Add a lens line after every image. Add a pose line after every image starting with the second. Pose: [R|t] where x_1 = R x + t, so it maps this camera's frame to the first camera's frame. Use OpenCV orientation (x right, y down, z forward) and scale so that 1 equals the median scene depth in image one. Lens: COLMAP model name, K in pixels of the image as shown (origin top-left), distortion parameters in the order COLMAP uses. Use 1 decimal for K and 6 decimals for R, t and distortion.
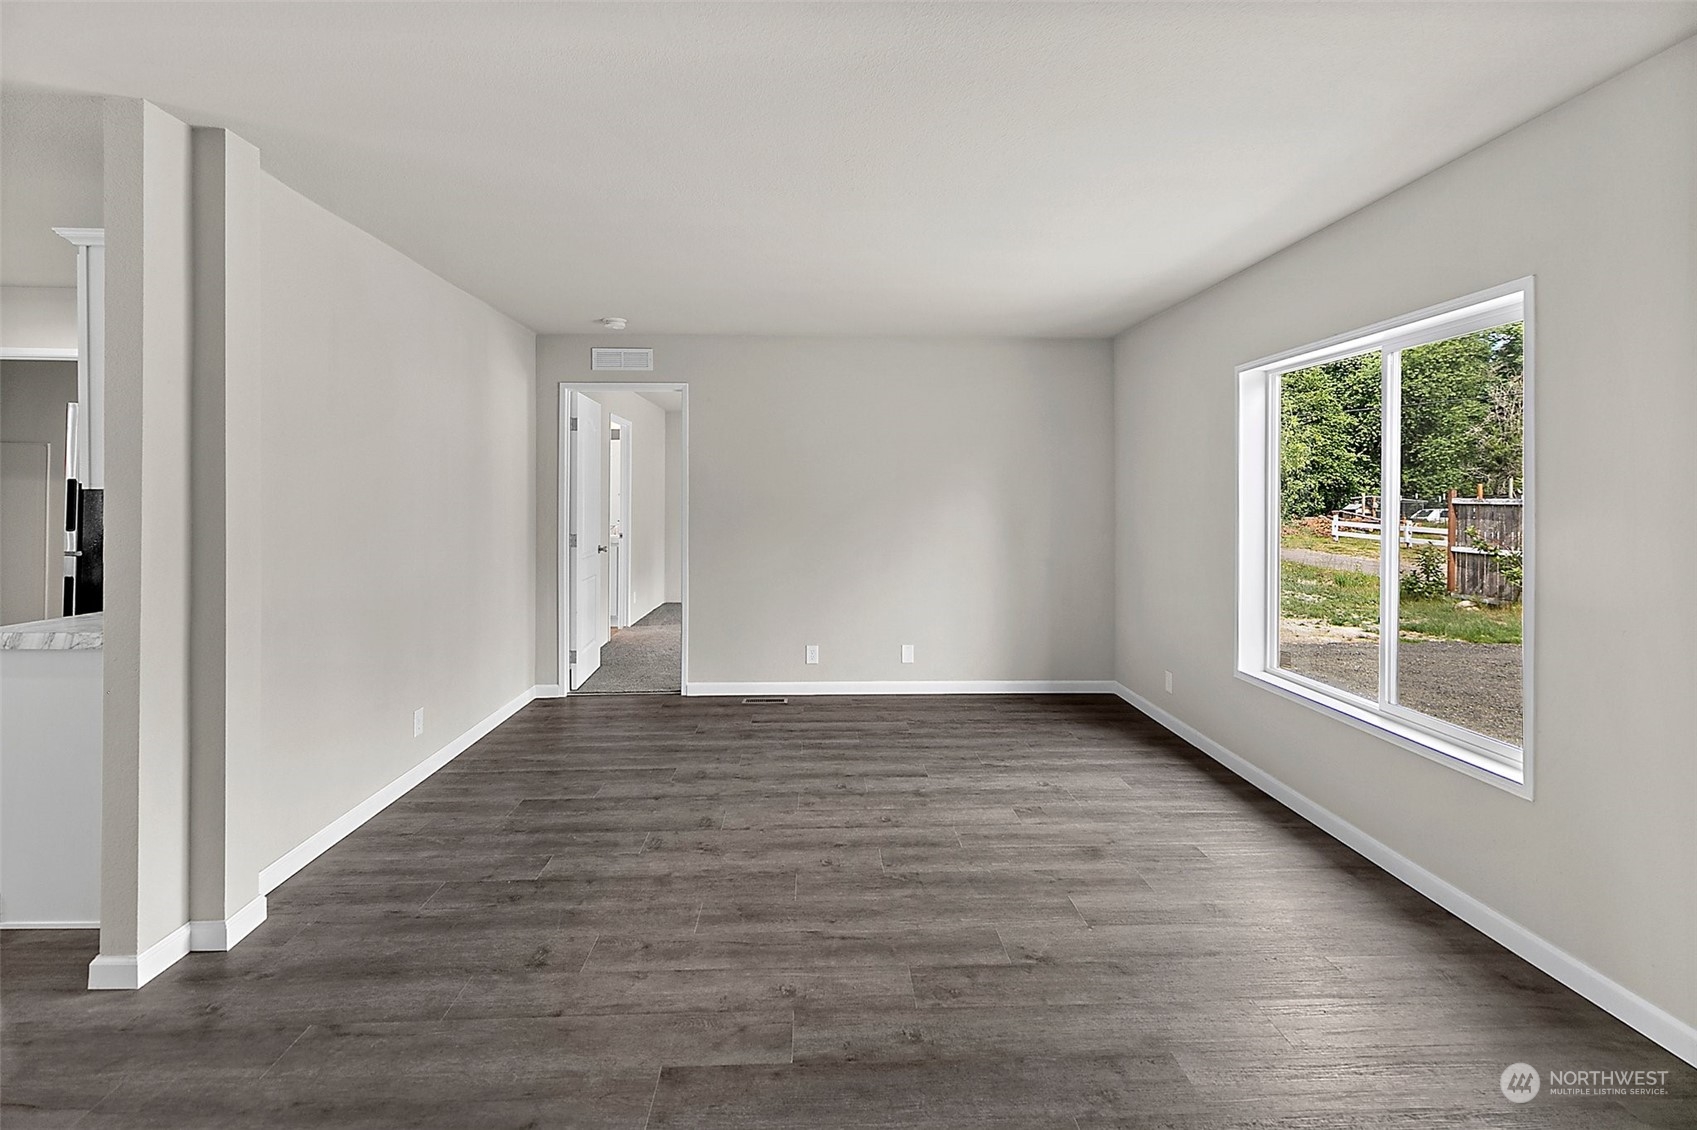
lens RADIAL K [[801.4, 0, 845.5], [0, 801.4, 494.4], [0, 0, 1]] dist [0.001635, -0.000572]
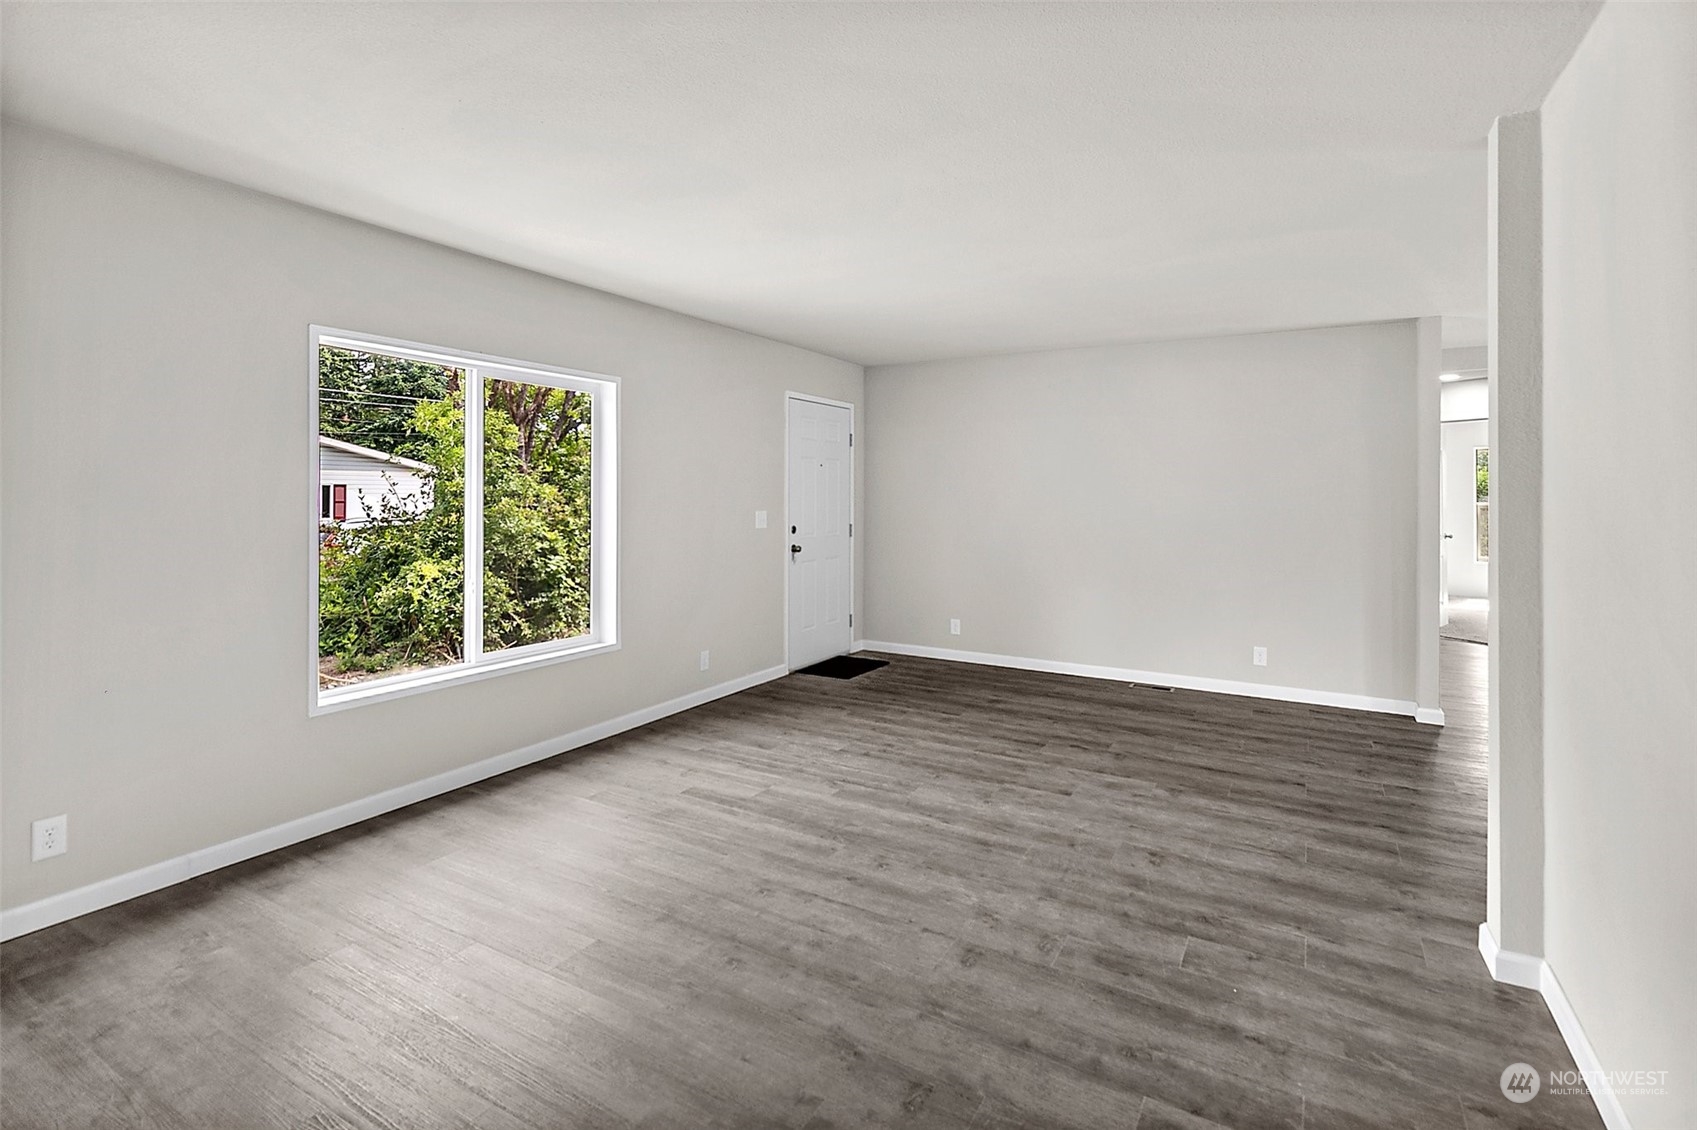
lens RADIAL K [[801.4, 0, 845.5], [0, 801.4, 494.4], [0, 0, 1]] dist [0.001635, -0.000572]
pose [[-0.839204, -0.009354, 0.543736, -0.498922], [-0.011522, 0.999933, -0.000581, 0.001539], [-0.543694, -0.006753, -0.839256, 1.785340]]
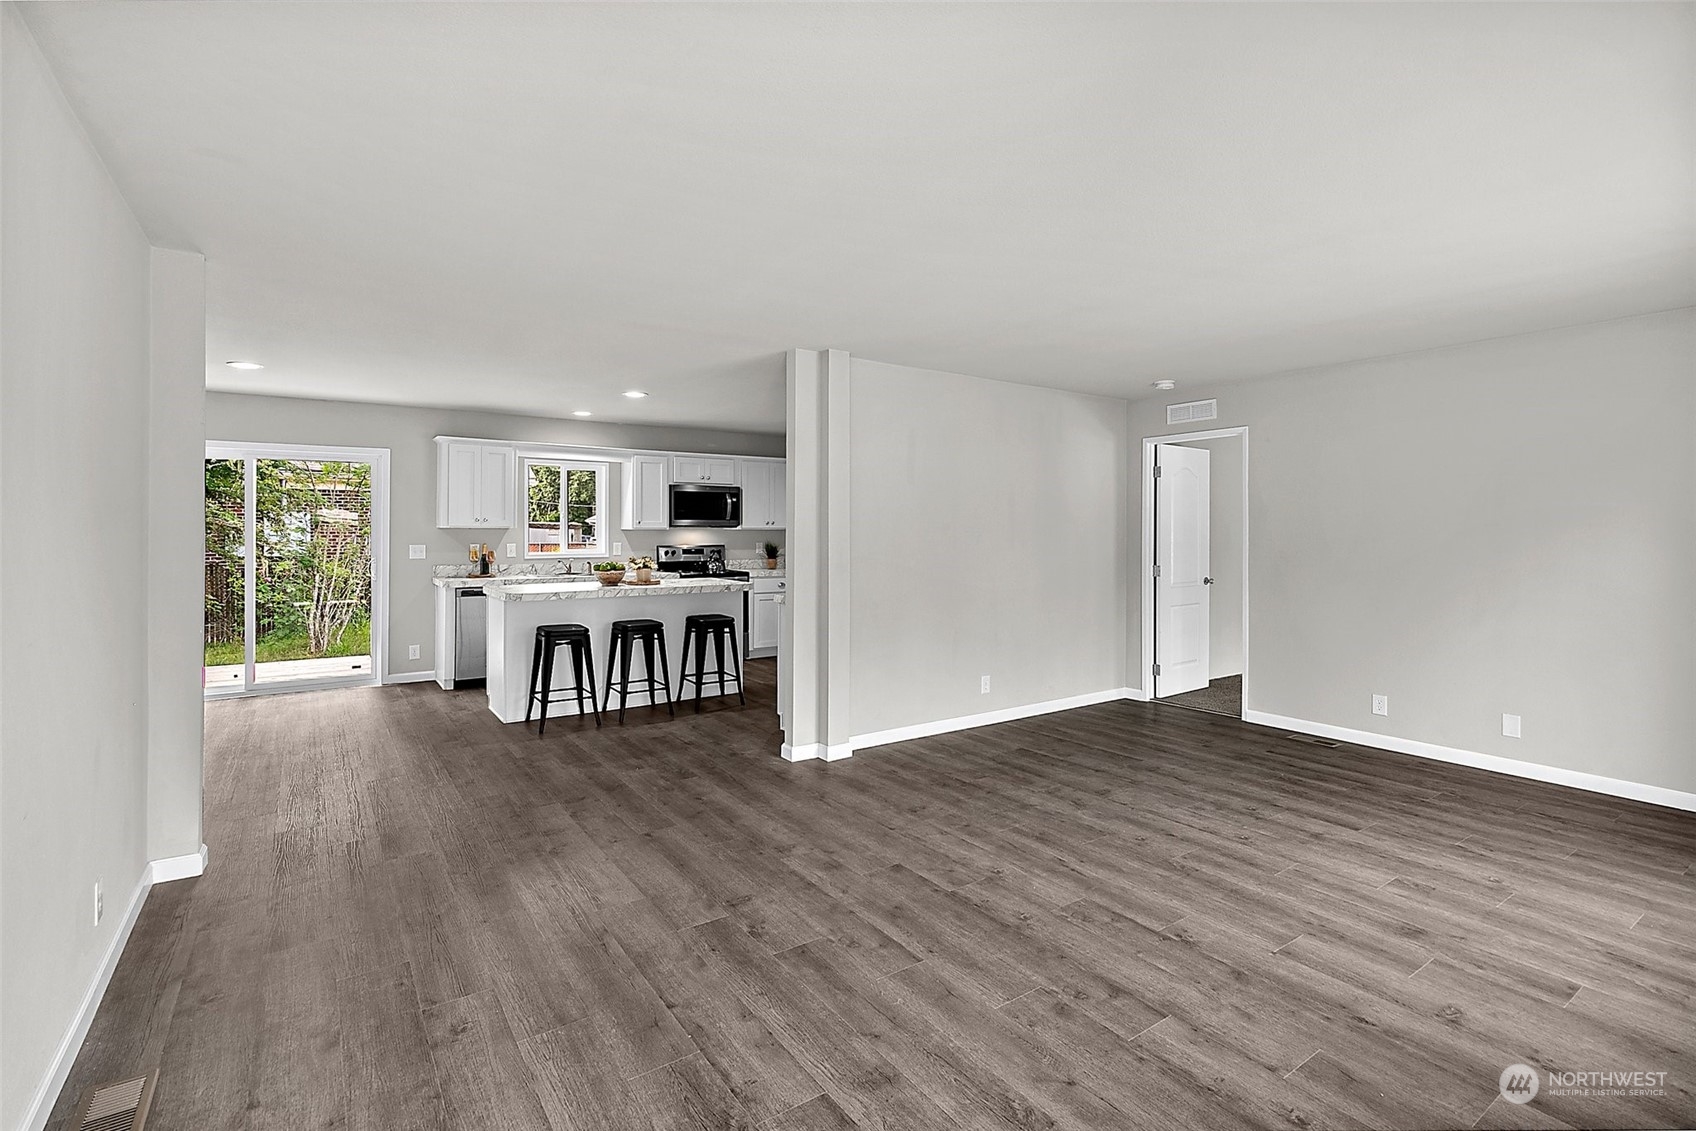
lens RADIAL K [[786.5, 0, 850.9], [0, 786.5, 534.3], [0, 0, 1]] dist [-0.000689, 0.000874]
pose [[0.534861, 0.000101, -0.844940, 0.709040], [0.003133, 0.999993, 0.002103, -0.000255], [0.844934, -0.003772, 0.534857, 0.004443]]
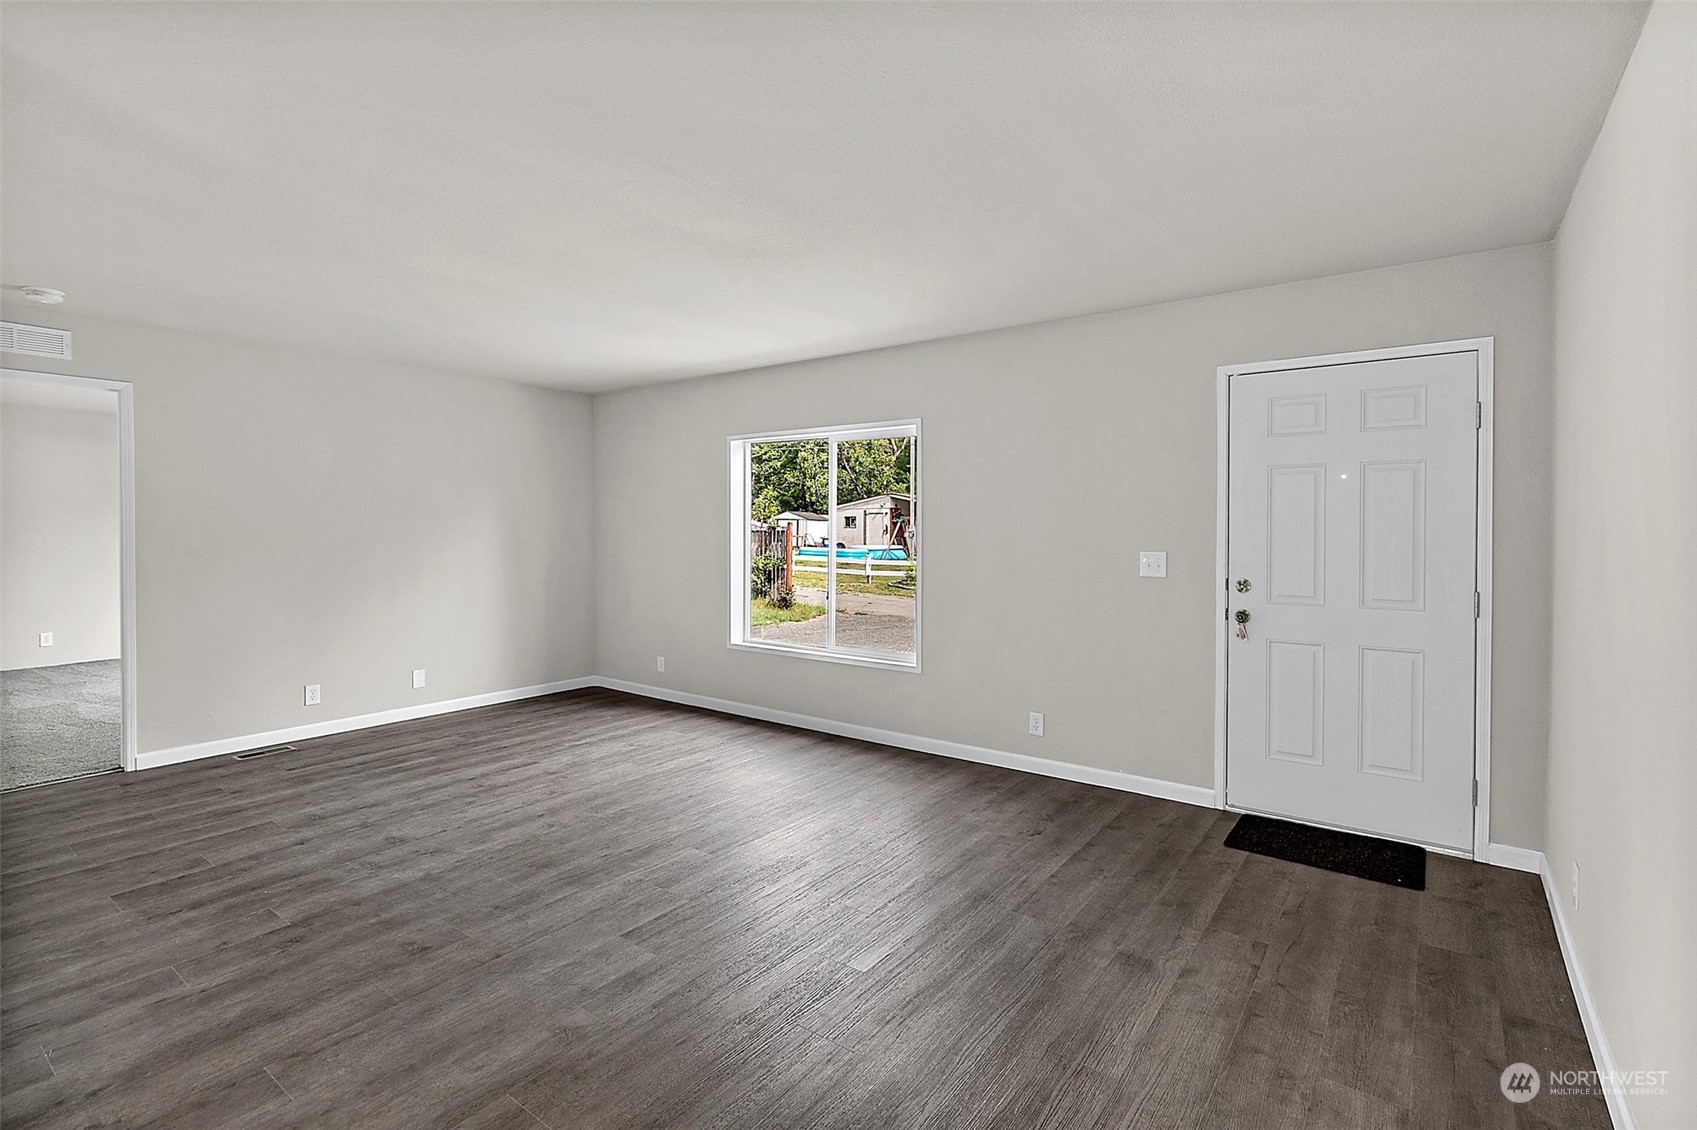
lens RADIAL K [[786.9, 0, 851.4], [0, 786.9, 533.7], [0, 0, 1]] dist [-0.000689, 0.000874]
pose [[0.628516, -0.007970, 0.777756, -0.636216], [-0.004142, 0.999899, 0.013594, -0.002870], [-0.777786, -0.011766, 0.628420, -0.100543]]
